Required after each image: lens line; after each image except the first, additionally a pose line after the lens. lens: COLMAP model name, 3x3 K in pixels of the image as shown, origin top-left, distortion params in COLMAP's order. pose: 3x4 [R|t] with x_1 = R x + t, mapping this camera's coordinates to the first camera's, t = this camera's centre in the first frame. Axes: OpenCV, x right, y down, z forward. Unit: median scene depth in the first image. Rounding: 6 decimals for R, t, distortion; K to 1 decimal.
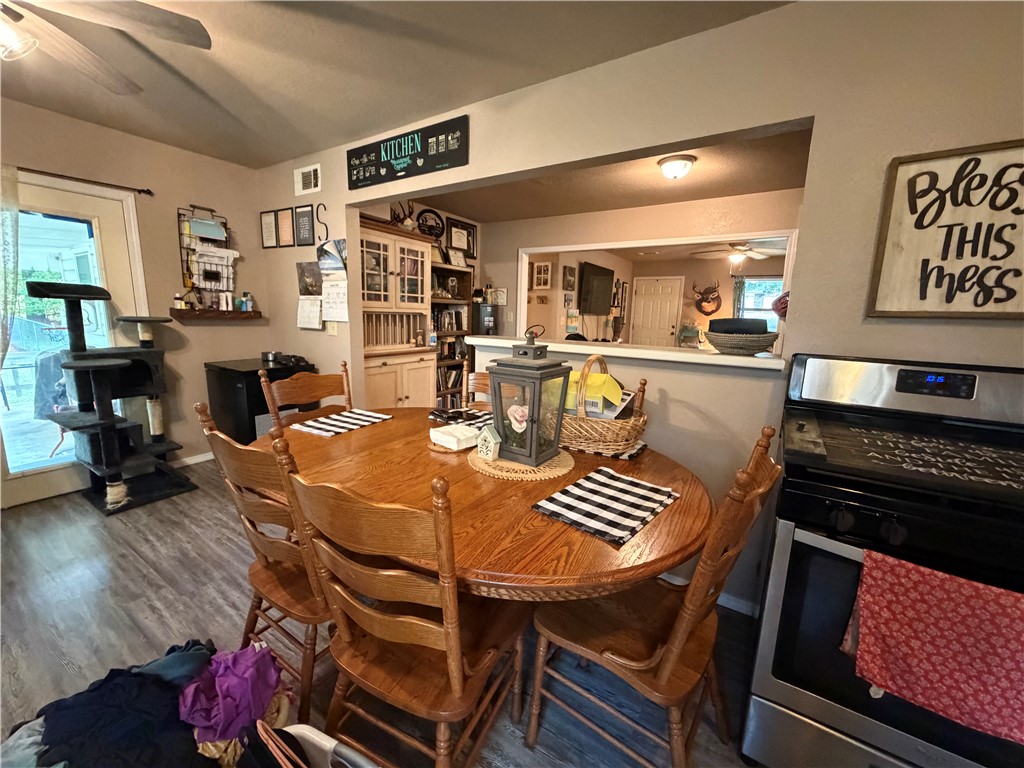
lens RADIAL K [[410.4, 0, 511.1], [0, 410.4, 385.4], [0, 0, 1]] dist [0.001677, 0.000185]
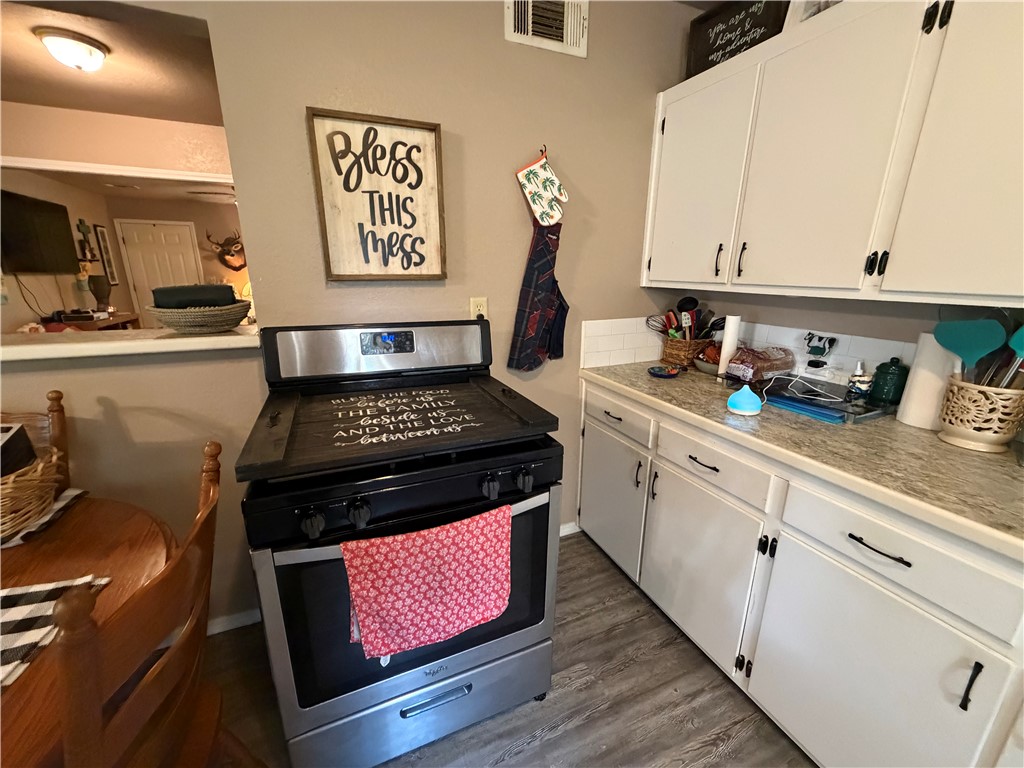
lens RADIAL K [[410.4, 0, 512.8], [0, 410.4, 387.7], [0, 0, 1]] dist [0.001677, 0.000185]
pose [[0.550735, -0.248268, 0.796903, 0.299710], [0.155924, 0.968535, 0.193980, -0.046965], [-0.819987, 0.017425, 0.572116, 0.100284]]
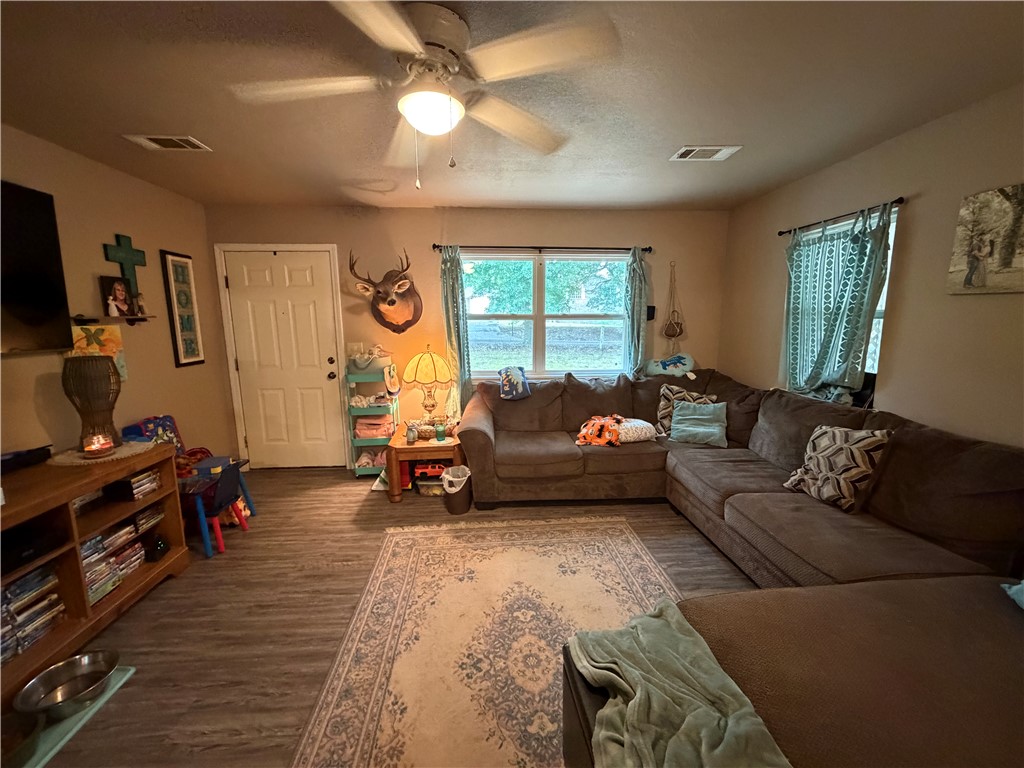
lens RADIAL K [[410.4, 0, 508.4], [0, 410.4, 381.2], [0, 0, 1]] dist [0.001677, 0.000185]
pose [[0.791443, -0.125616, 0.598196, 2.224171], [0.138033, 0.990105, 0.025290, -0.837862], [-0.595454, 0.062555, 0.800950, 4.244680]]
